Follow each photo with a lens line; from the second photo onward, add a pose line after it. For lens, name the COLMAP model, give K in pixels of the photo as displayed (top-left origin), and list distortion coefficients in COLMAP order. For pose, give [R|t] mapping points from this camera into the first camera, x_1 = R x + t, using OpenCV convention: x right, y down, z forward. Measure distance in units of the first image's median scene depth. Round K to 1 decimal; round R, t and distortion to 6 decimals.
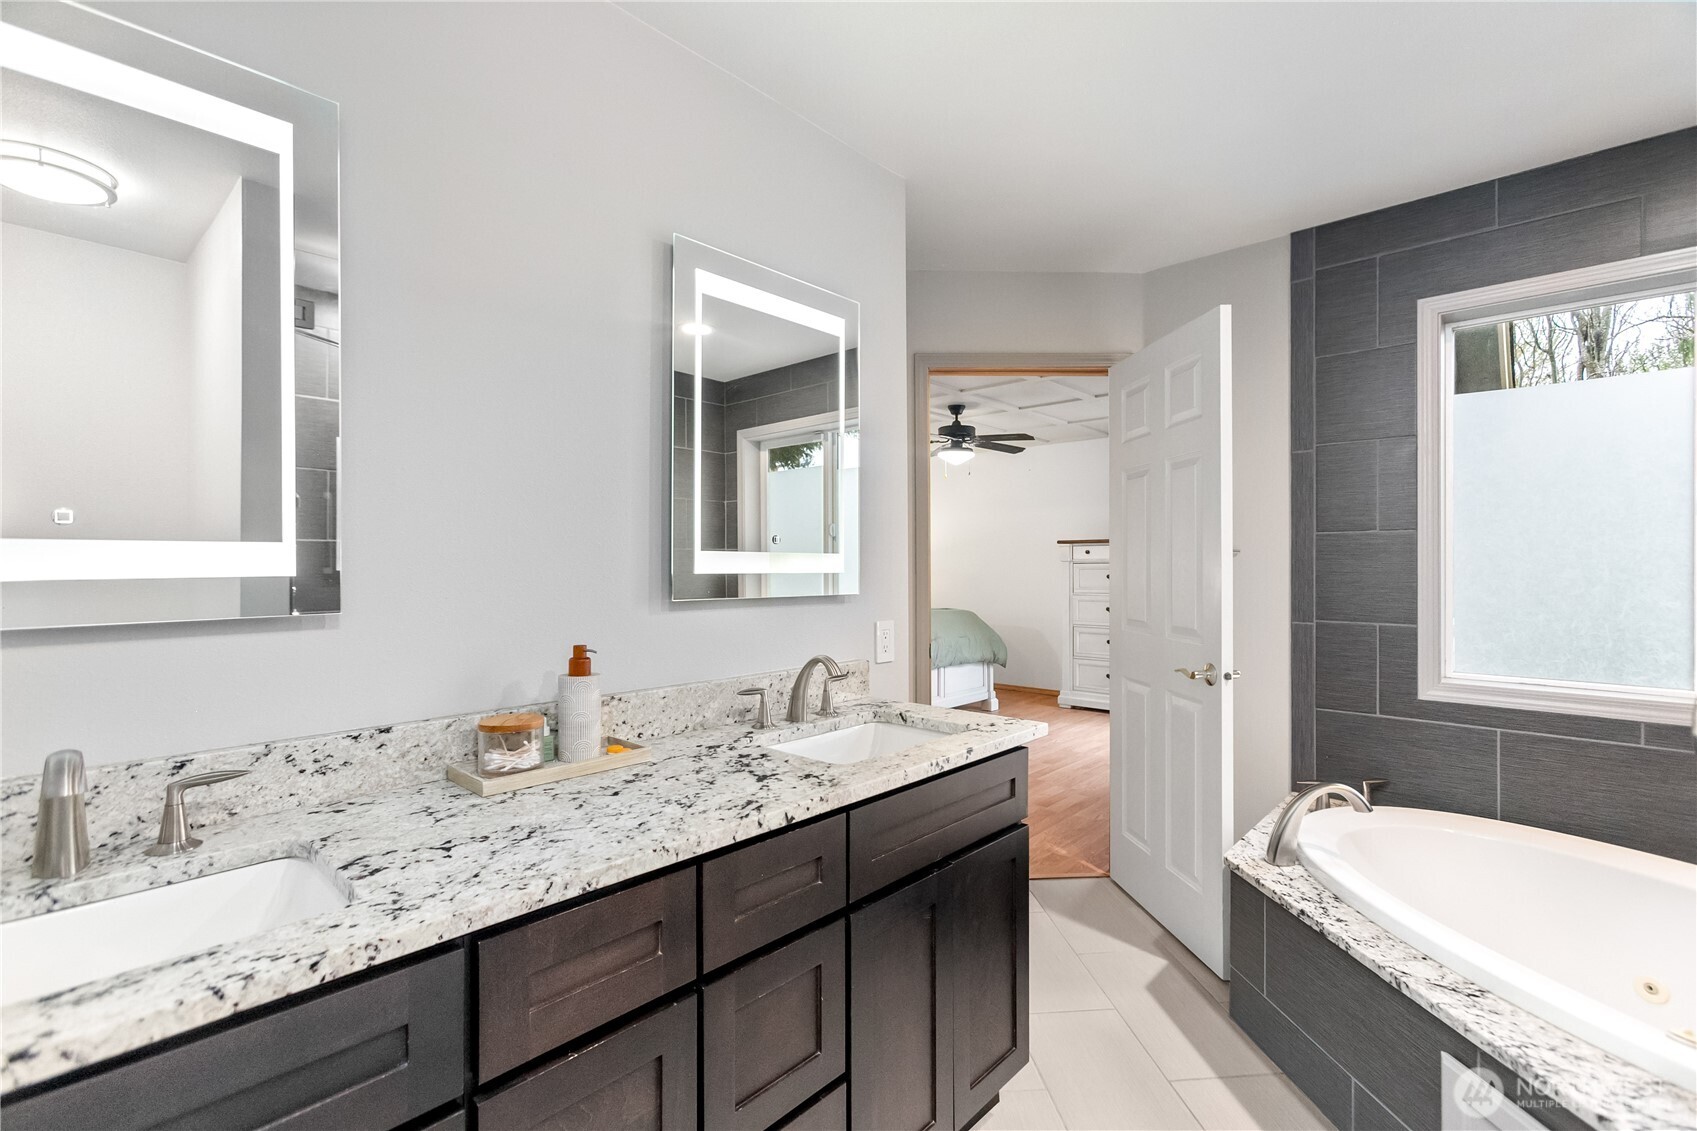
lens RADIAL K [[765.4, 0, 849.5], [0, 765.4, 564.1], [0, 0, 1]] dist [-0.005090, 0.007491]
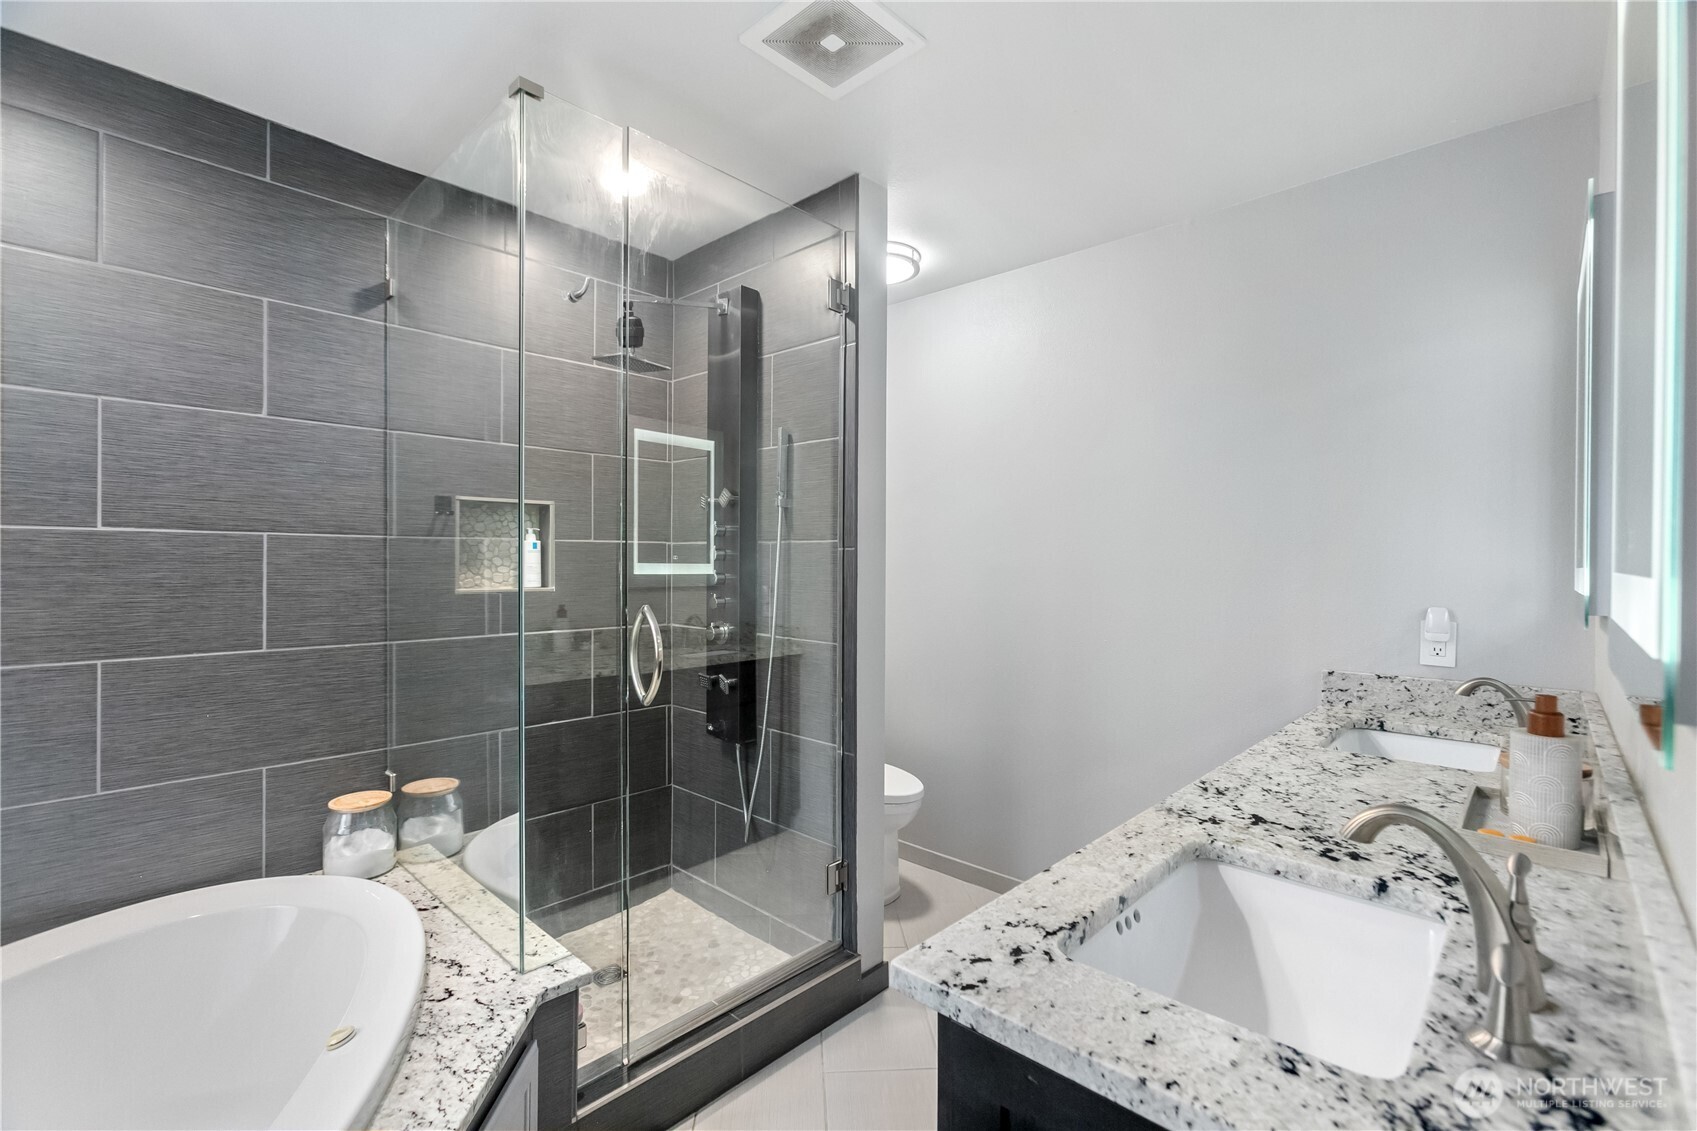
lens RADIAL K [[765.4, 0, 846.9], [0, 765.4, 563.2], [0, 0, 1]] dist [-0.005090, 0.007491]
pose [[-0.999982, -0.004478, 0.004038, 0.377383], [-0.004462, 0.999981, 0.004195, -0.029390], [-0.004056, 0.004177, -0.999983, 1.908609]]
